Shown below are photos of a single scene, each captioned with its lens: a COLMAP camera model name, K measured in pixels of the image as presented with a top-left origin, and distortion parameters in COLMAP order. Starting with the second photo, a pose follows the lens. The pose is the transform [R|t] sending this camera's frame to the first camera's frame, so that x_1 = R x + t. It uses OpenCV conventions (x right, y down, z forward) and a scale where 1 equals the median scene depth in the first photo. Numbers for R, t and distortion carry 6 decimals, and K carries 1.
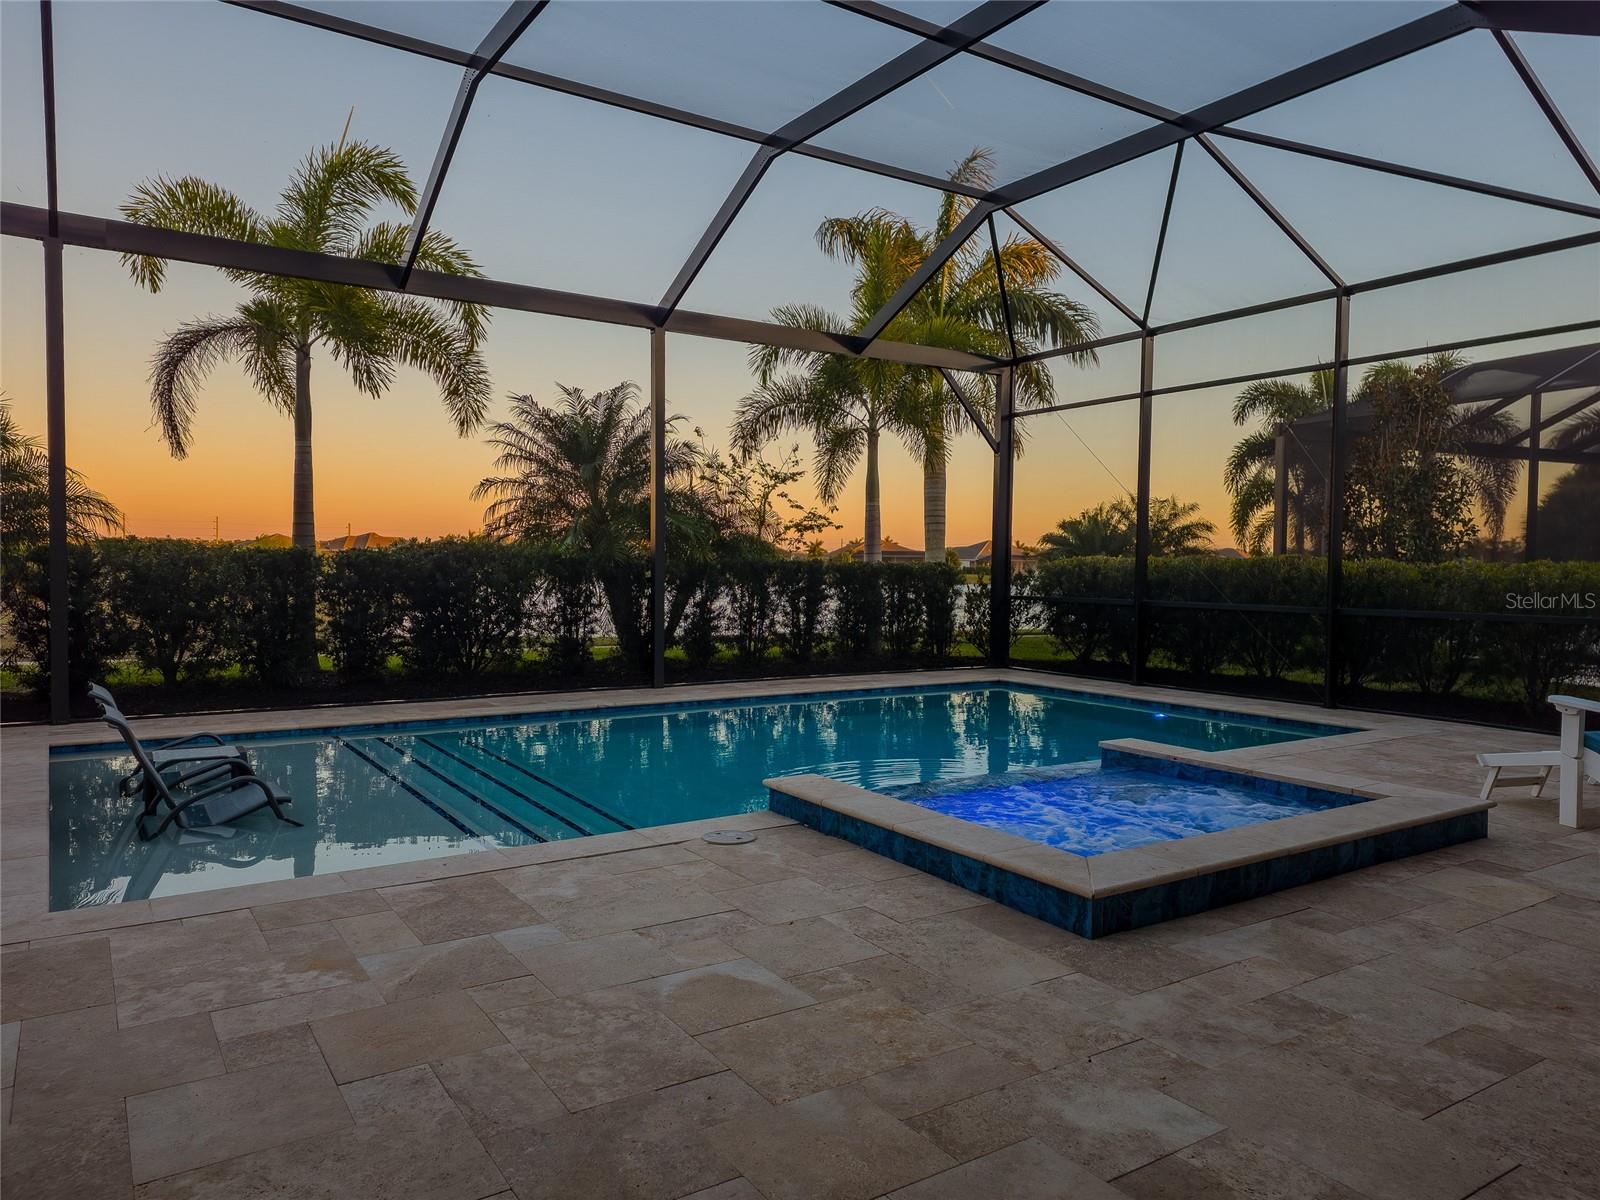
lens RADIAL K [[1080.1, 0, 805.0], [0, 1080.1, 607.4], [0, 0, 1]] dist [0.044952, -0.043962]
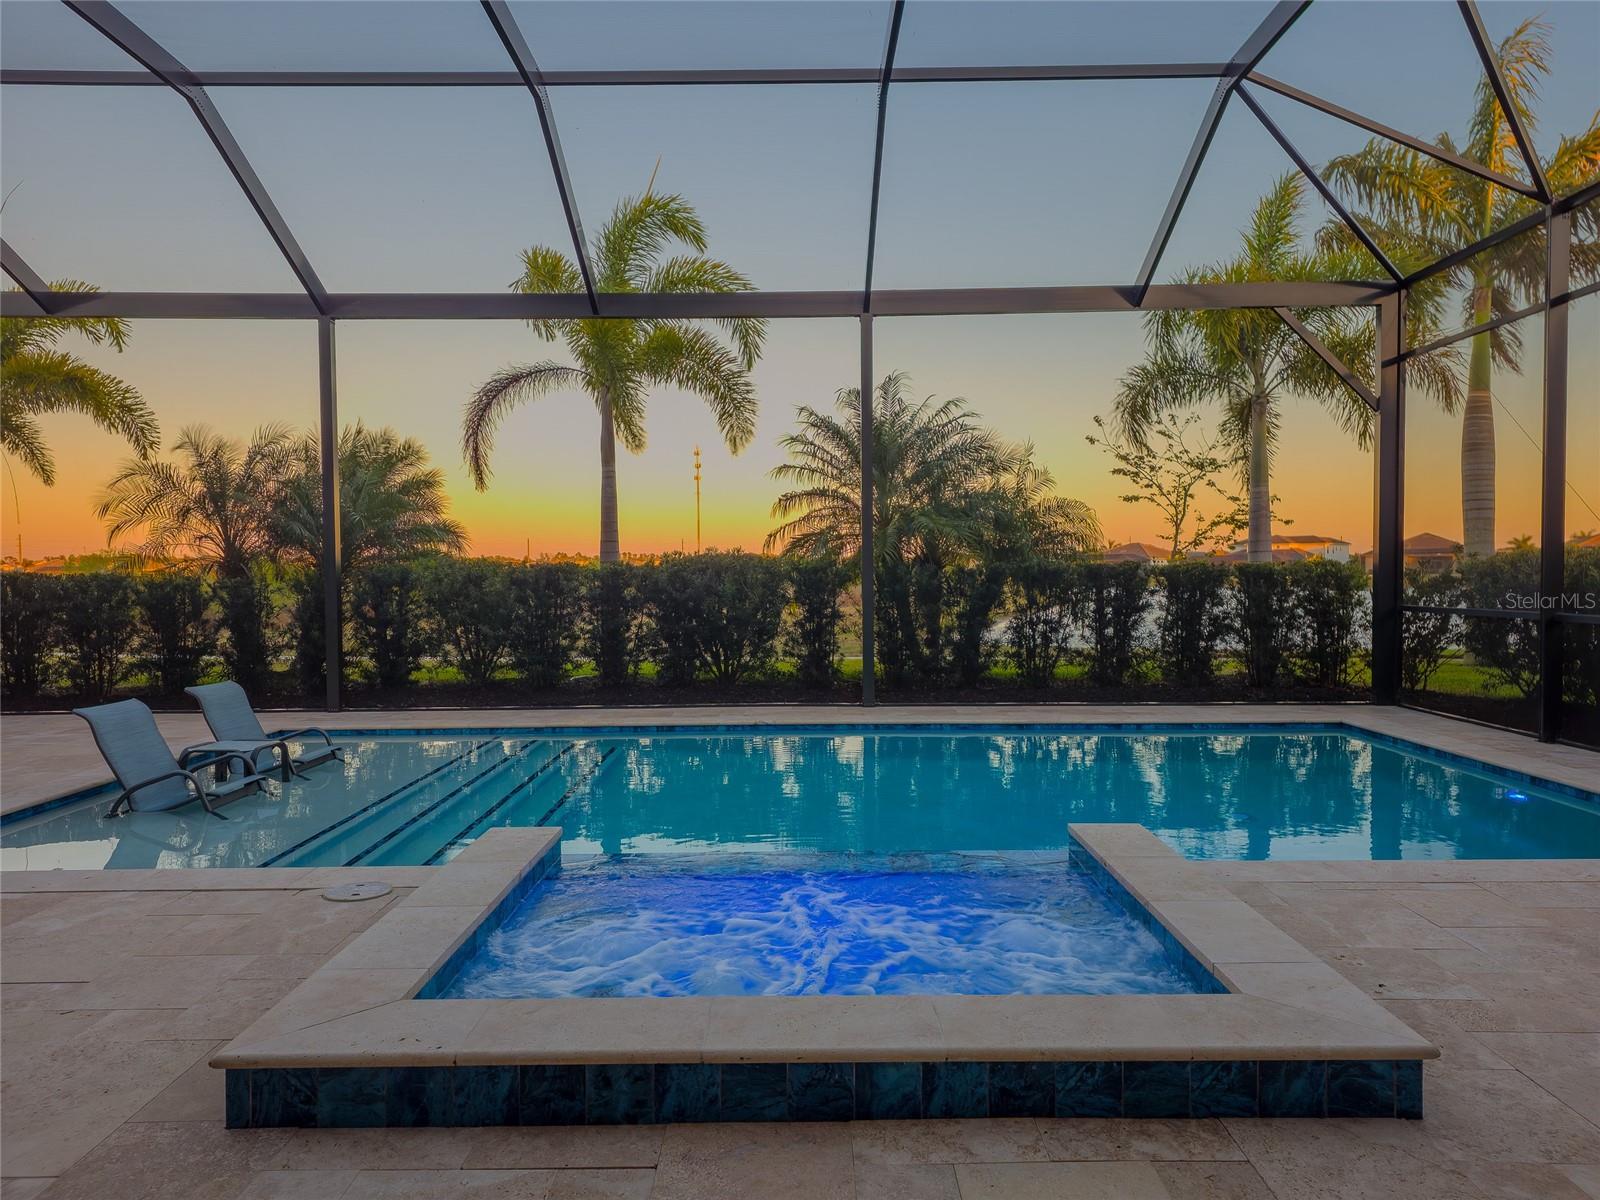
lens RADIAL K [[1065.7, 0, 800.0], [0, 1065.7, 600.0], [0, 0, 1]] dist [0.015268, -0.006224]
pose [[0.832632, -0.005213, -0.553802, 0.609284], [-0.002387, 0.999913, -0.013001, -0.008556], [0.553821, 0.012147, 0.832547, 0.420448]]
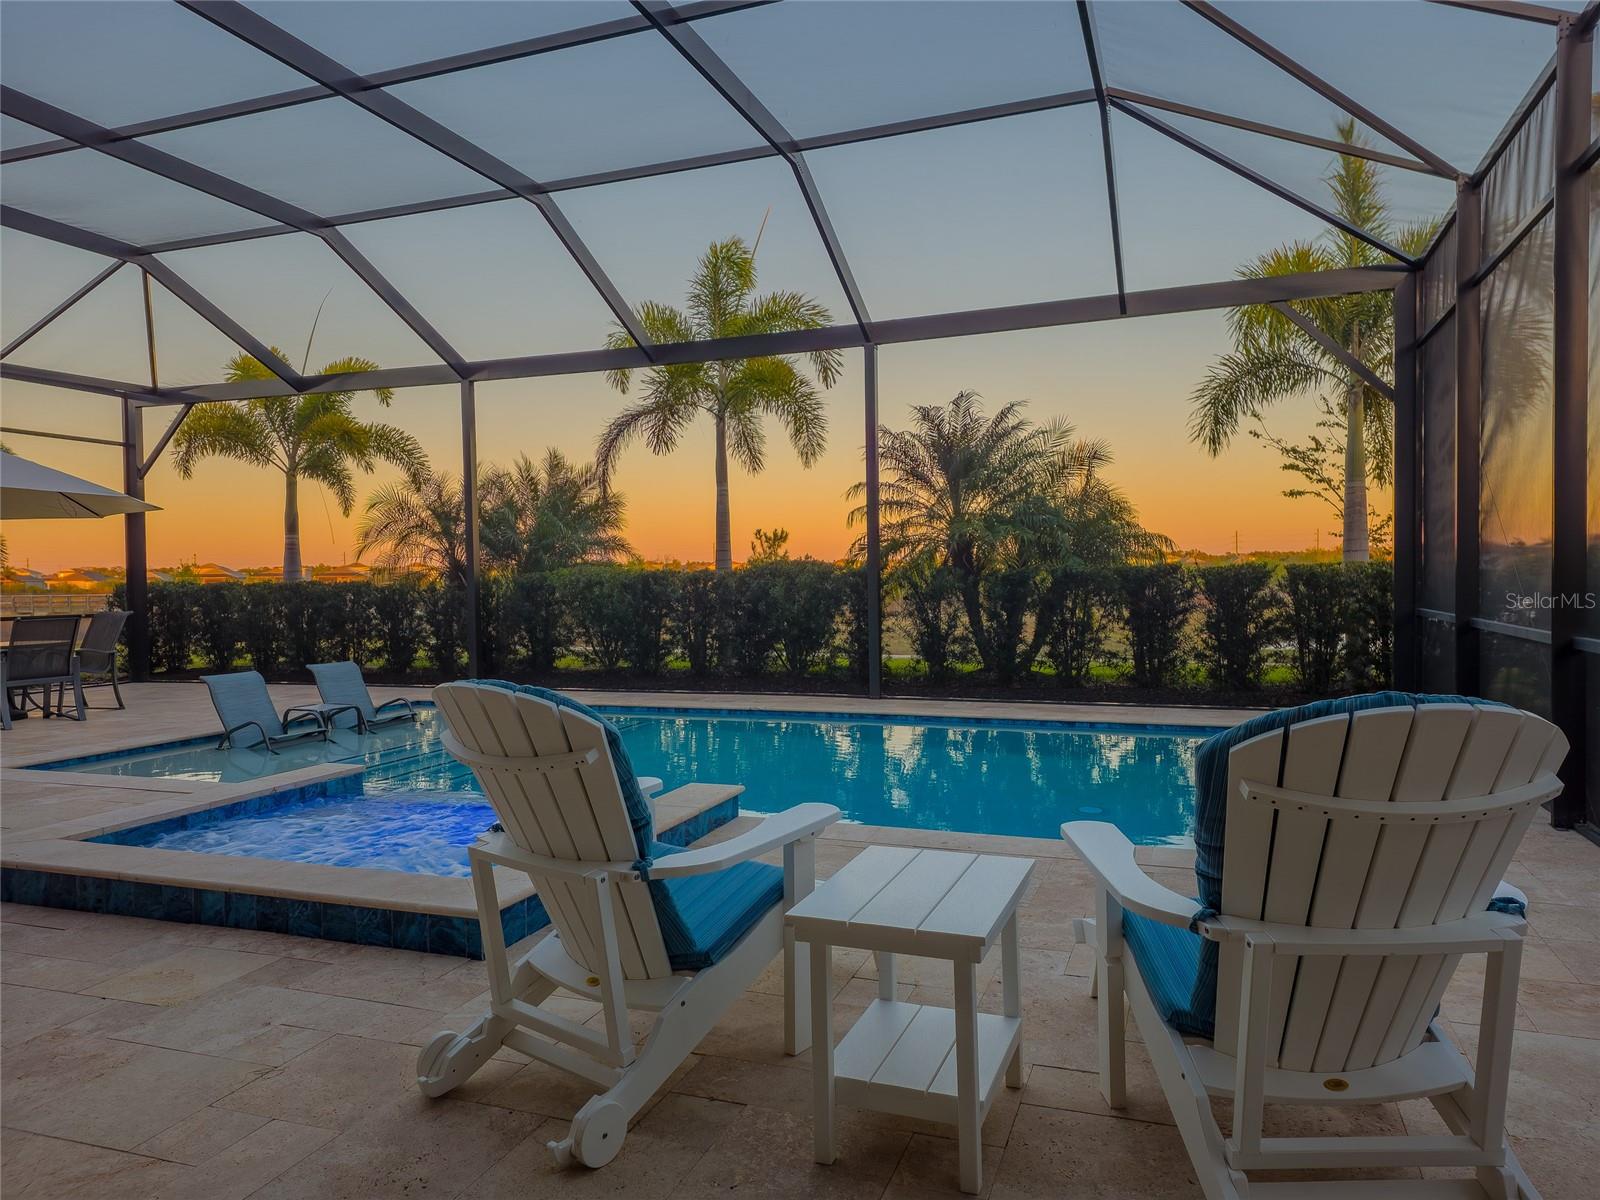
lens RADIAL K [[1051.2, 0, 803.6], [0, 1051.2, 606.6], [0, 0, 1]] dist [0.026509, -0.003003]
pose [[0.591710, 0.000732, -0.806150, 1.193031], [-0.007807, 0.999958, -0.004821, -0.012989], [0.806113, 0.009146, 0.591691, 0.704292]]
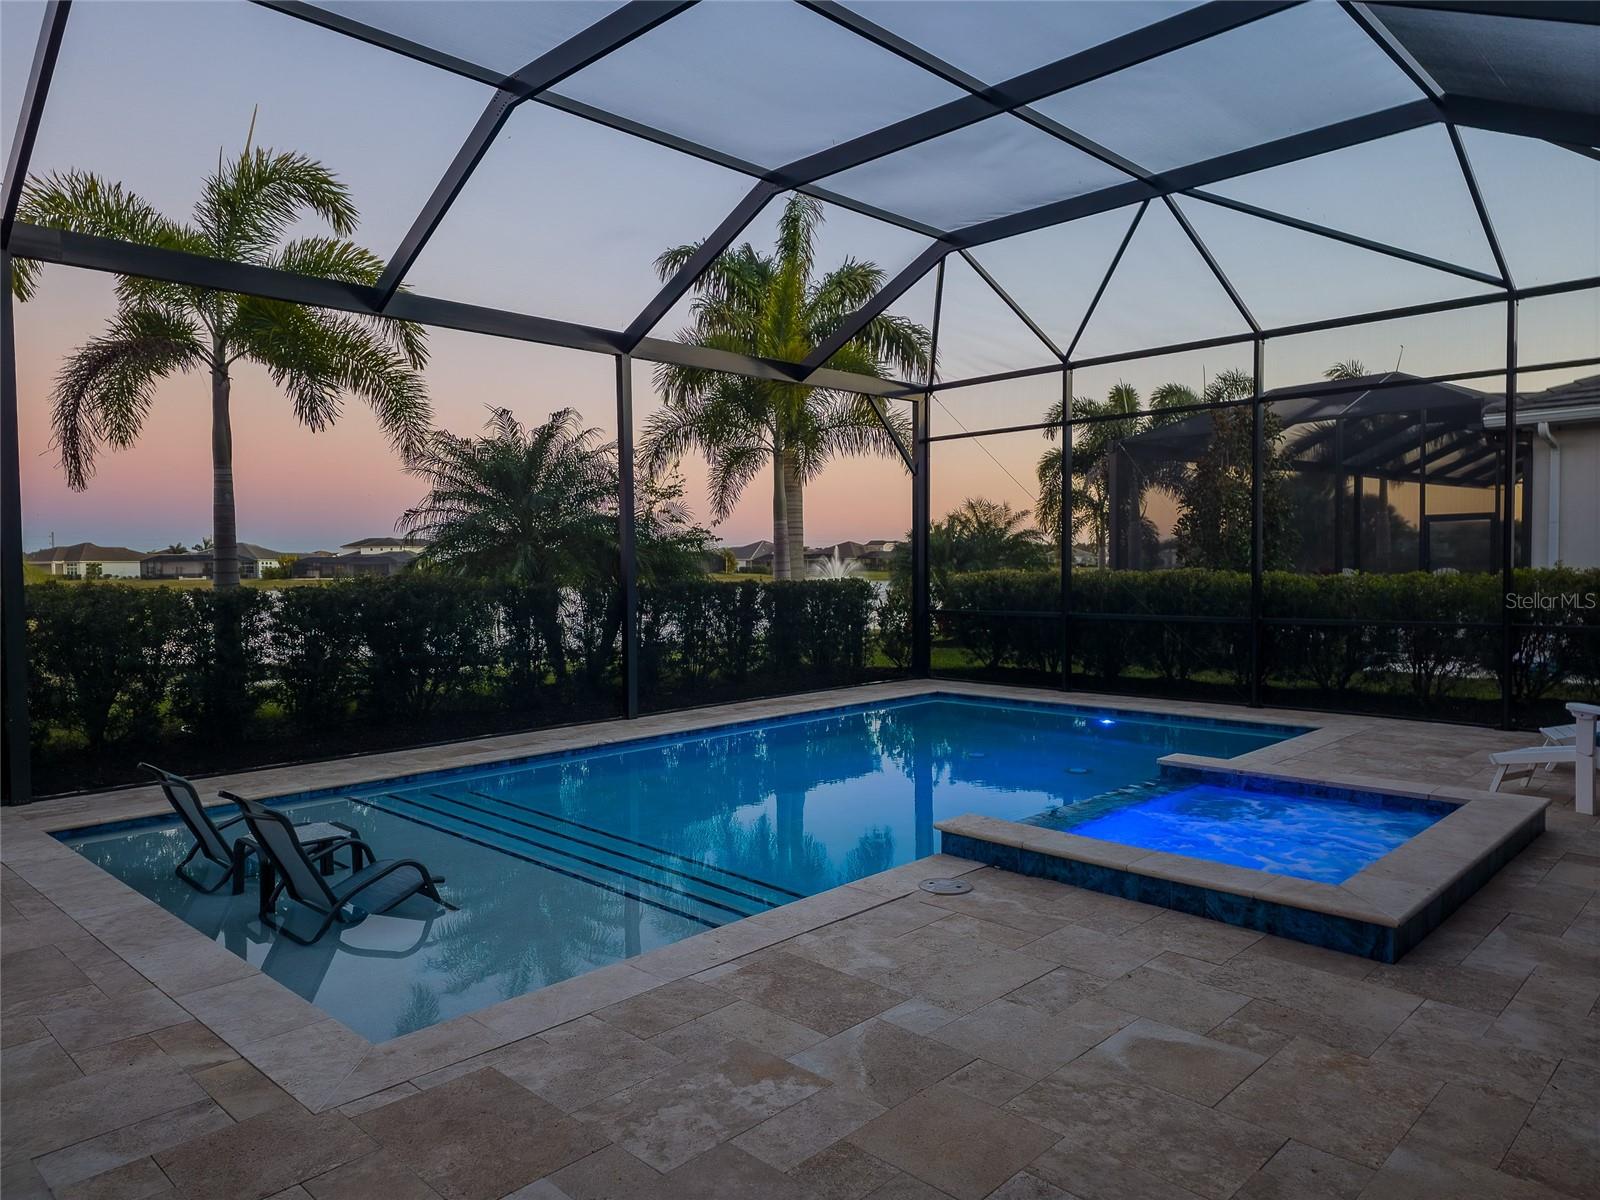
lens RADIAL K [[1065.7, 0, 800.0], [0, 1065.7, 600.0], [0, 0, 1]] dist [0.015268, -0.006224]
pose [[0.978457, -0.028226, 0.204512, -0.350947], [0.029478, 0.999561, -0.003079, -0.050651], [-0.204336, 0.009041, 0.978859, 0.038173]]
